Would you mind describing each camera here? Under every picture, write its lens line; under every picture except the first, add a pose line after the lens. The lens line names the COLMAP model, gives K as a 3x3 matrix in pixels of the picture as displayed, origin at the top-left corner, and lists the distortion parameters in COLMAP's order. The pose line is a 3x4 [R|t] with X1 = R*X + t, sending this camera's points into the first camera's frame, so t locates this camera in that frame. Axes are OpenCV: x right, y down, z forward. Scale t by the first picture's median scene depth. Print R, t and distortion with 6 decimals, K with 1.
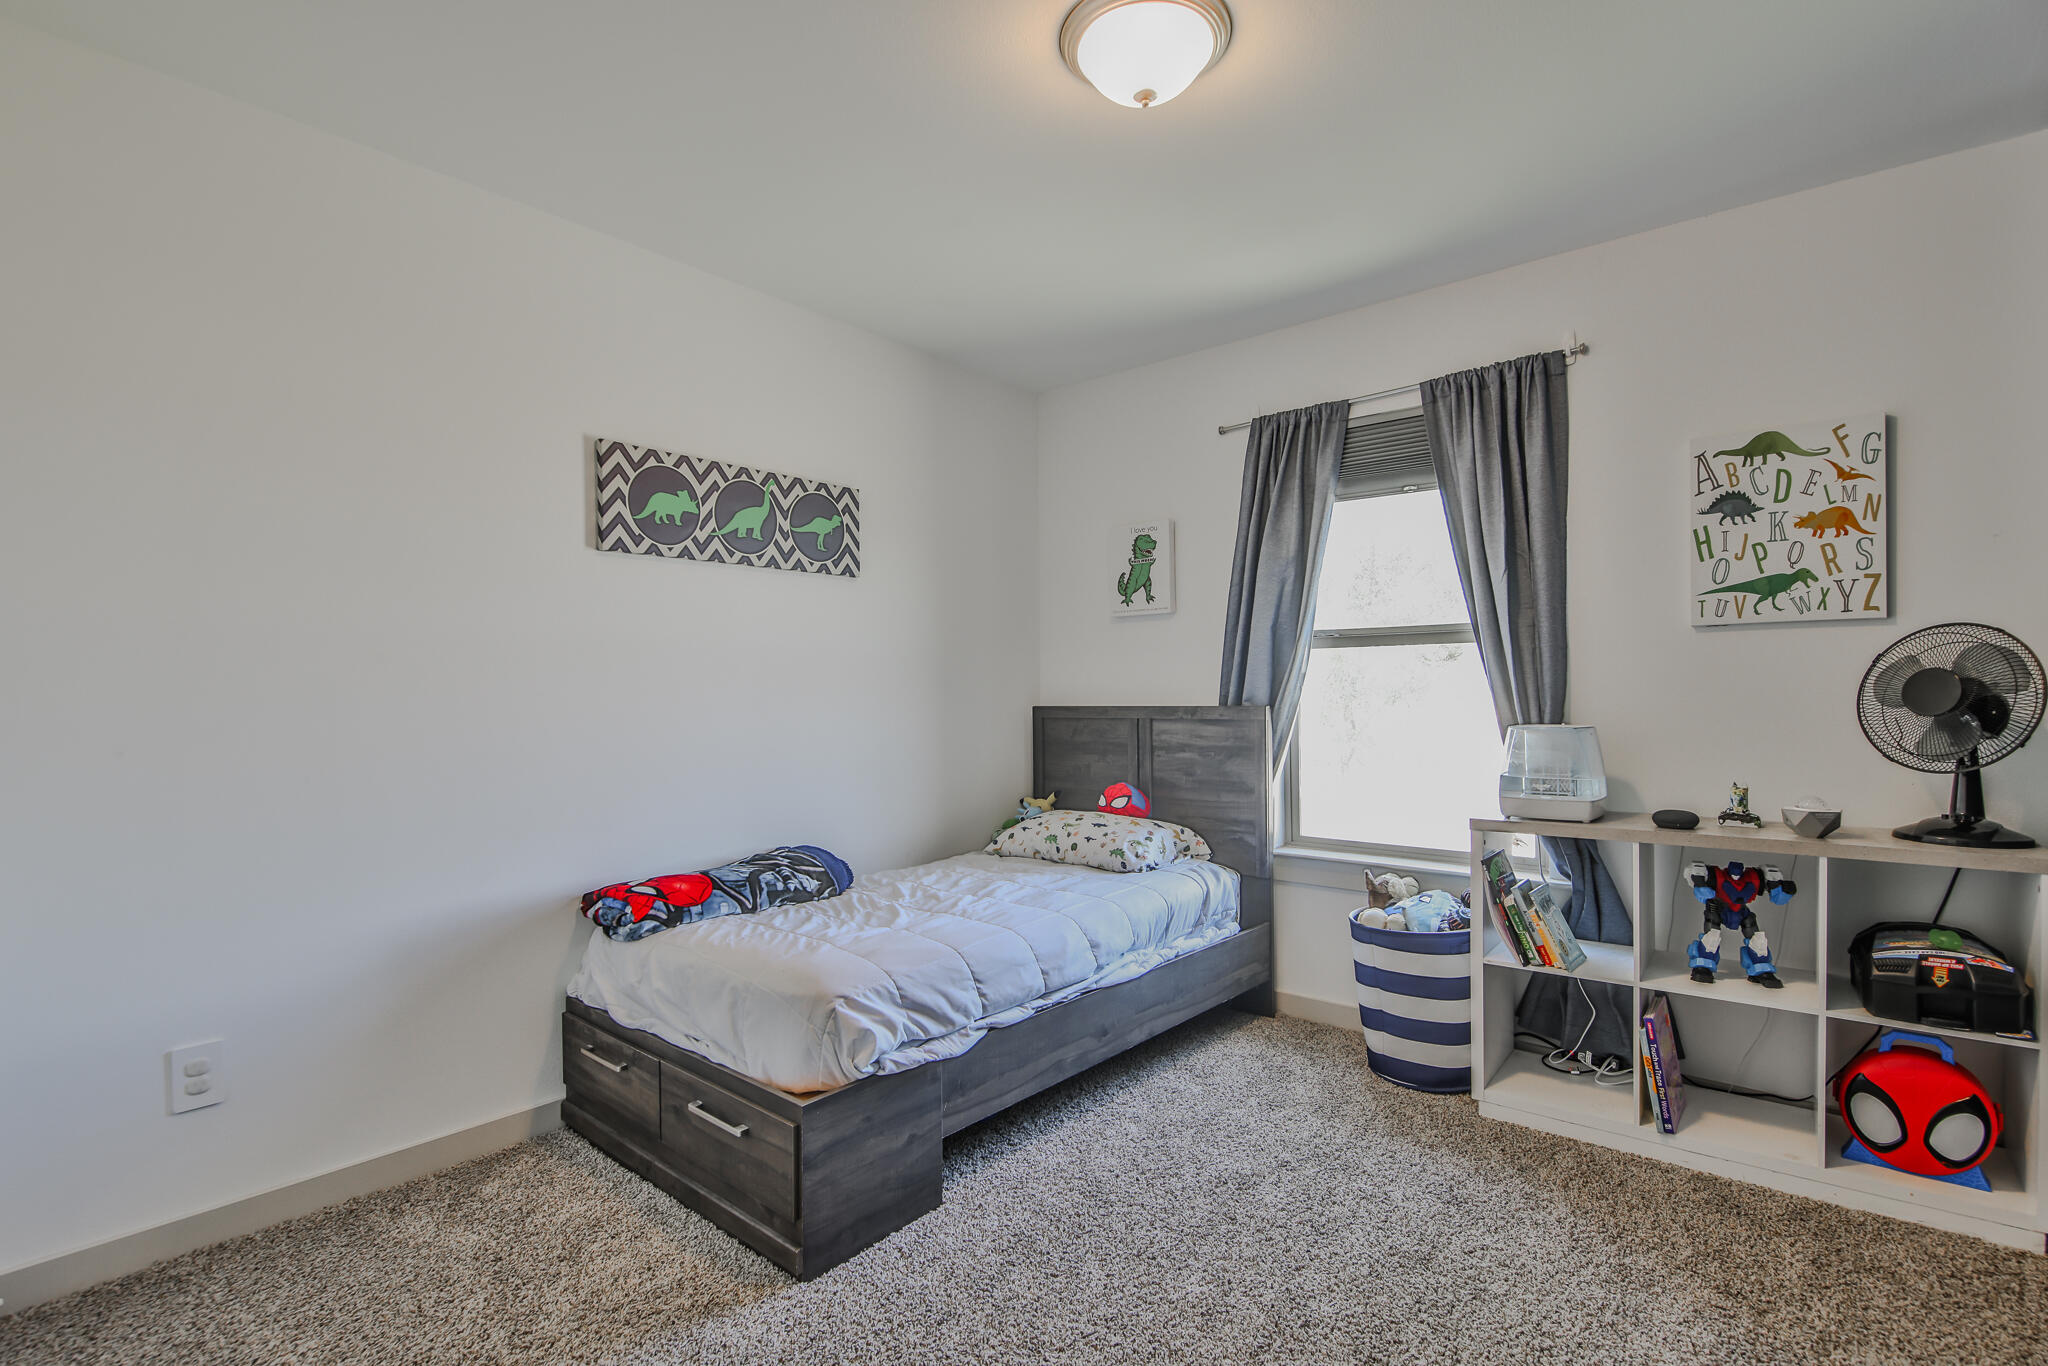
lens RADIAL K [[942.6, 0, 1021.1], [0, 942.6, 690.9], [0, 0, 1]] dist [-0.001610, -0.009845]
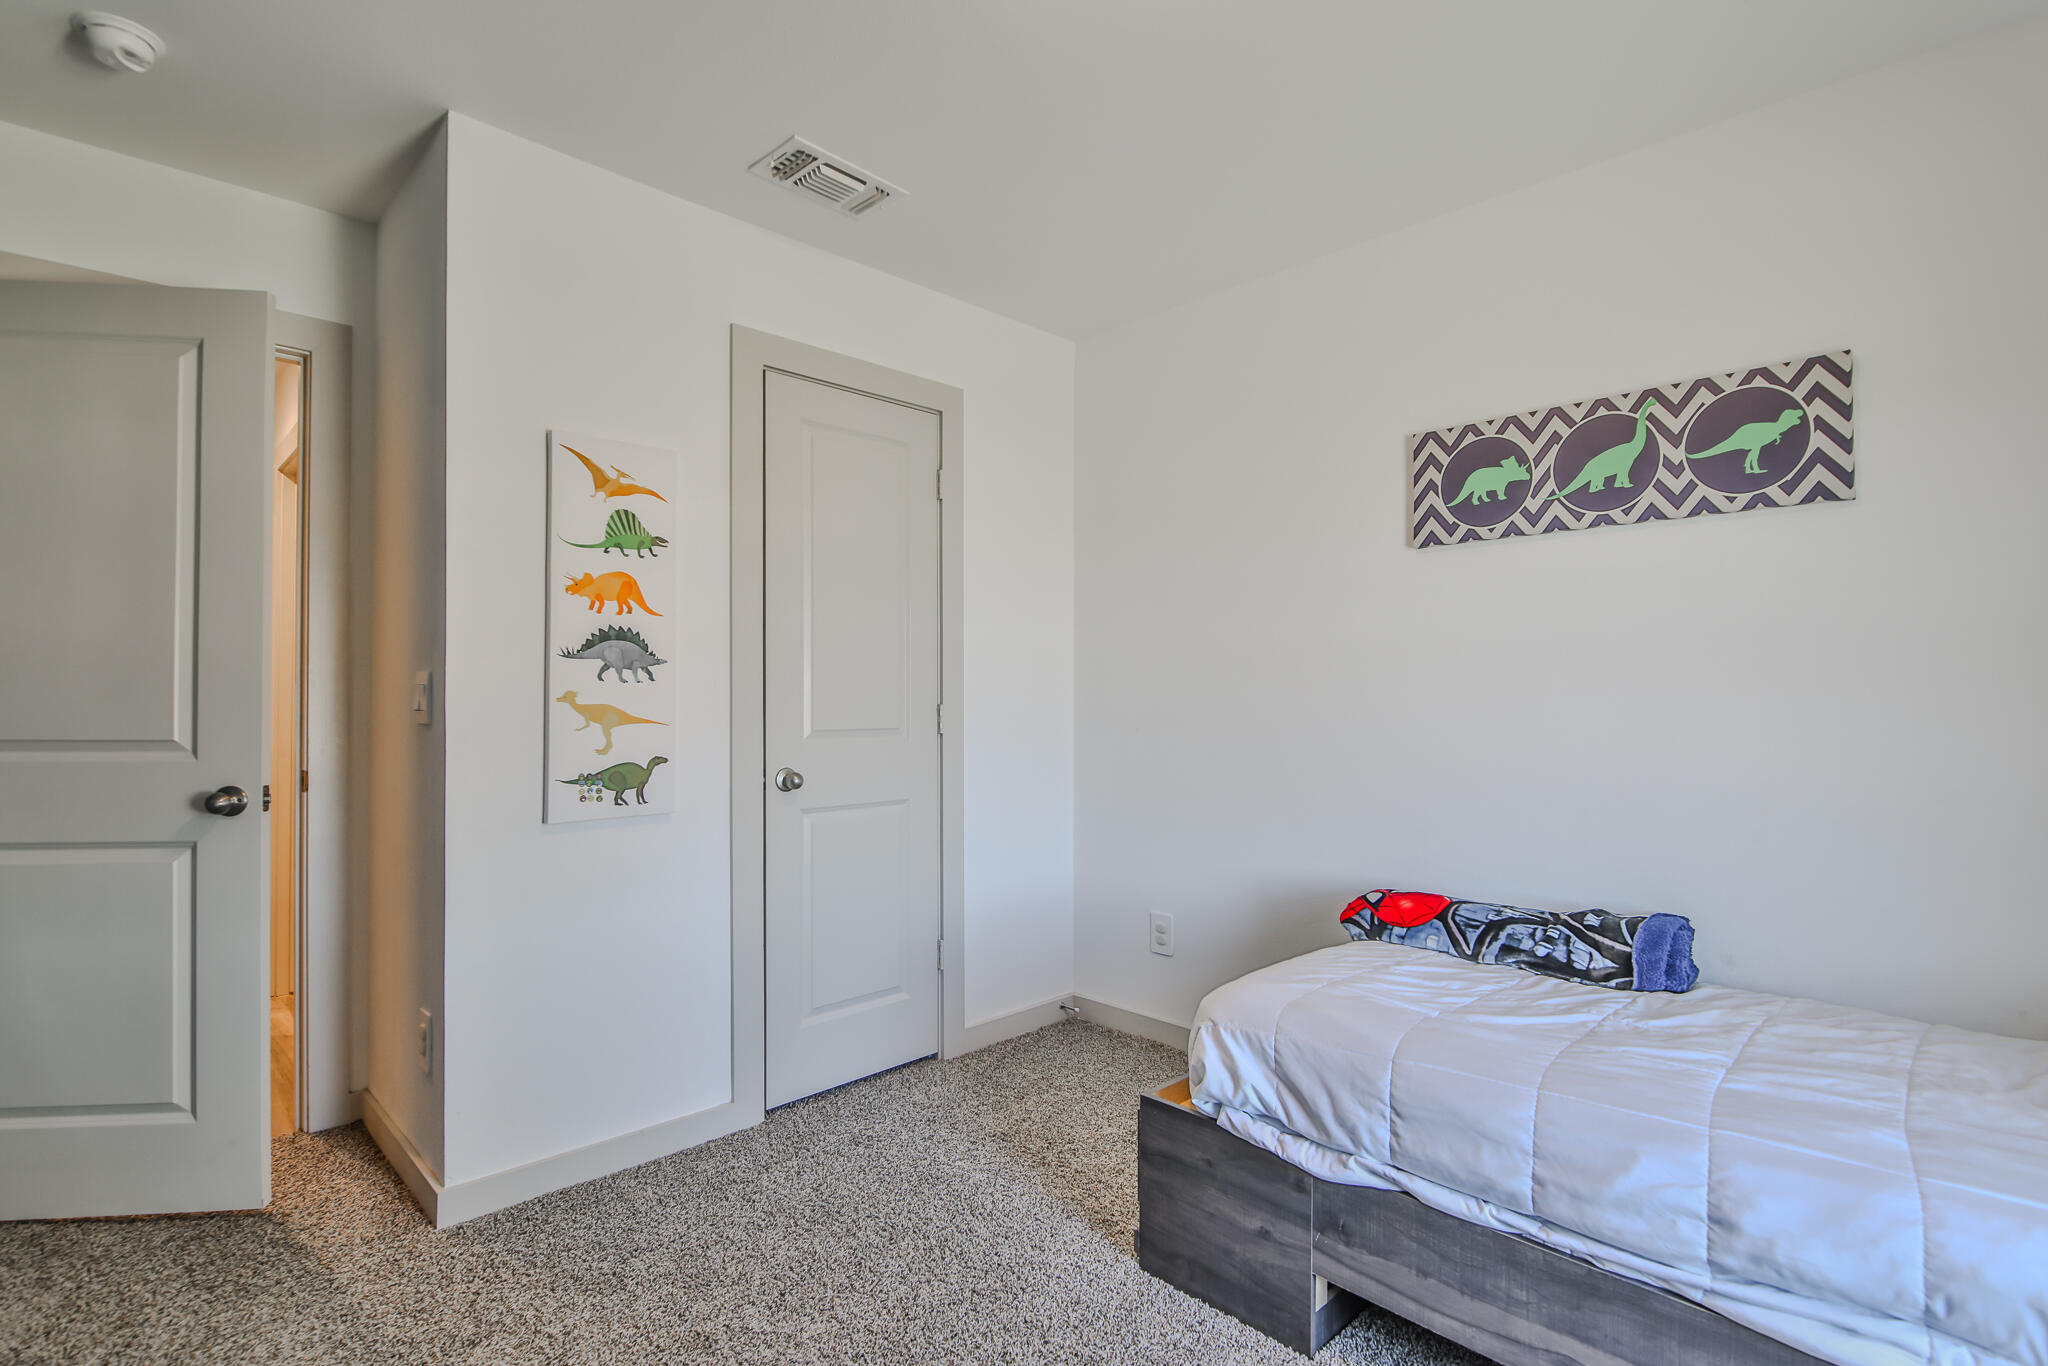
lens RADIAL K [[954.5, 0, 994.6], [0, 954.5, 685.5], [0, 0, 1]] dist [-0.000557, -0.010692]
pose [[-0.090866, -0.002697, -0.995860, 0.571525], [0.002227, 0.999993, -0.002912, -0.004650], [0.995861, -0.002483, -0.090859, 0.644618]]
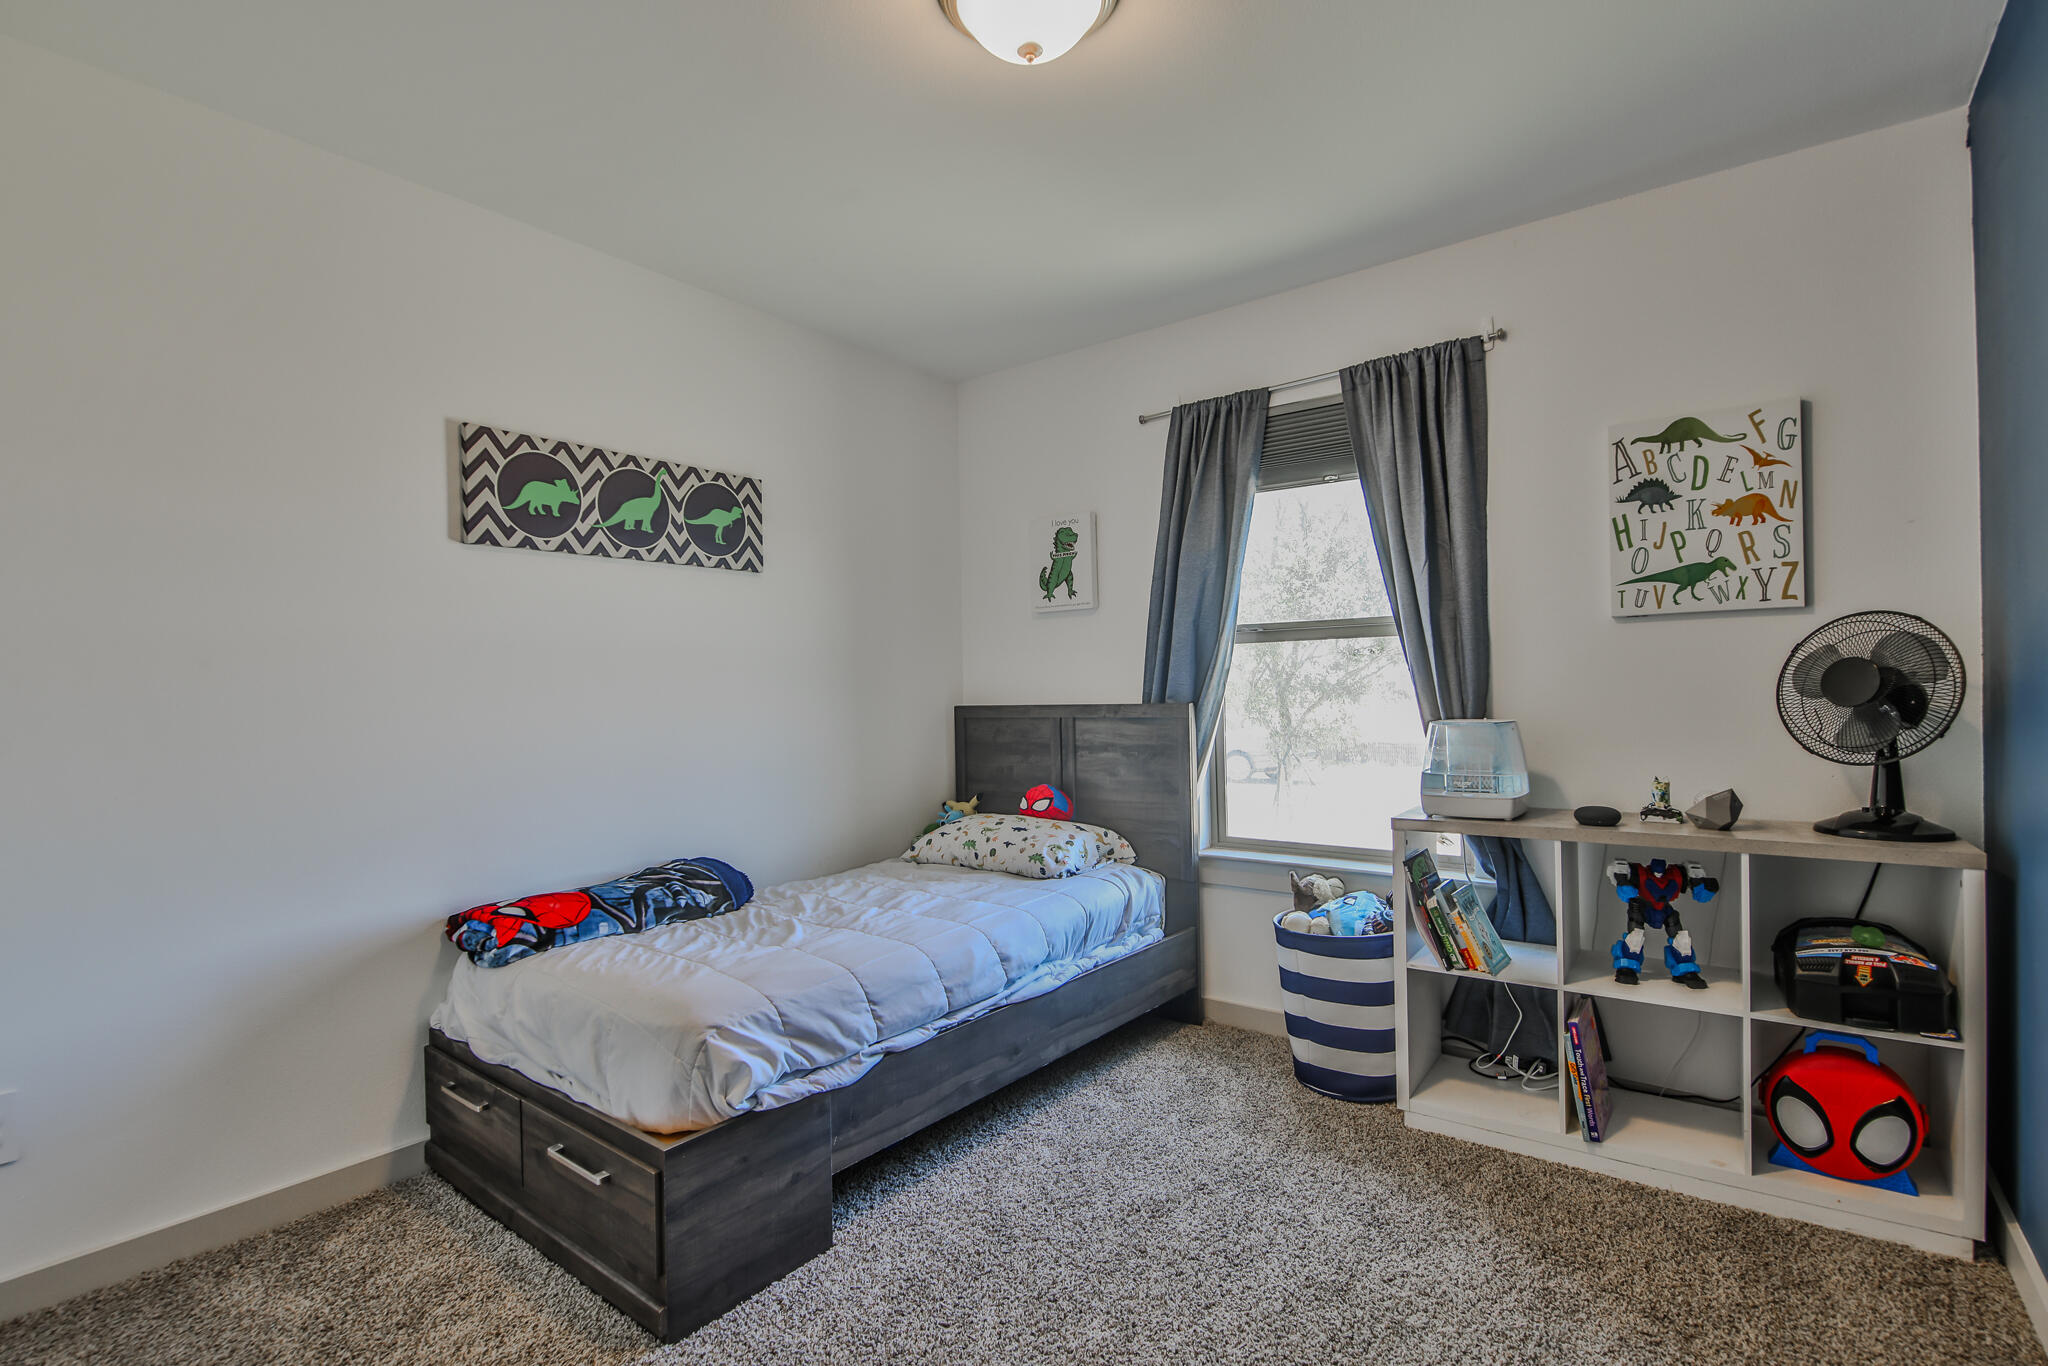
lens RADIAL K [[942.6, 0, 1021.1], [0, 942.6, 690.9], [0, 0, 1]] dist [-0.001610, -0.009845]
pose [[0.998578, -0.009888, 0.052392, 0.045338], [0.010038, 0.999946, -0.002607, 0.003538], [-0.052364, 0.003129, 0.998623, 0.052451]]
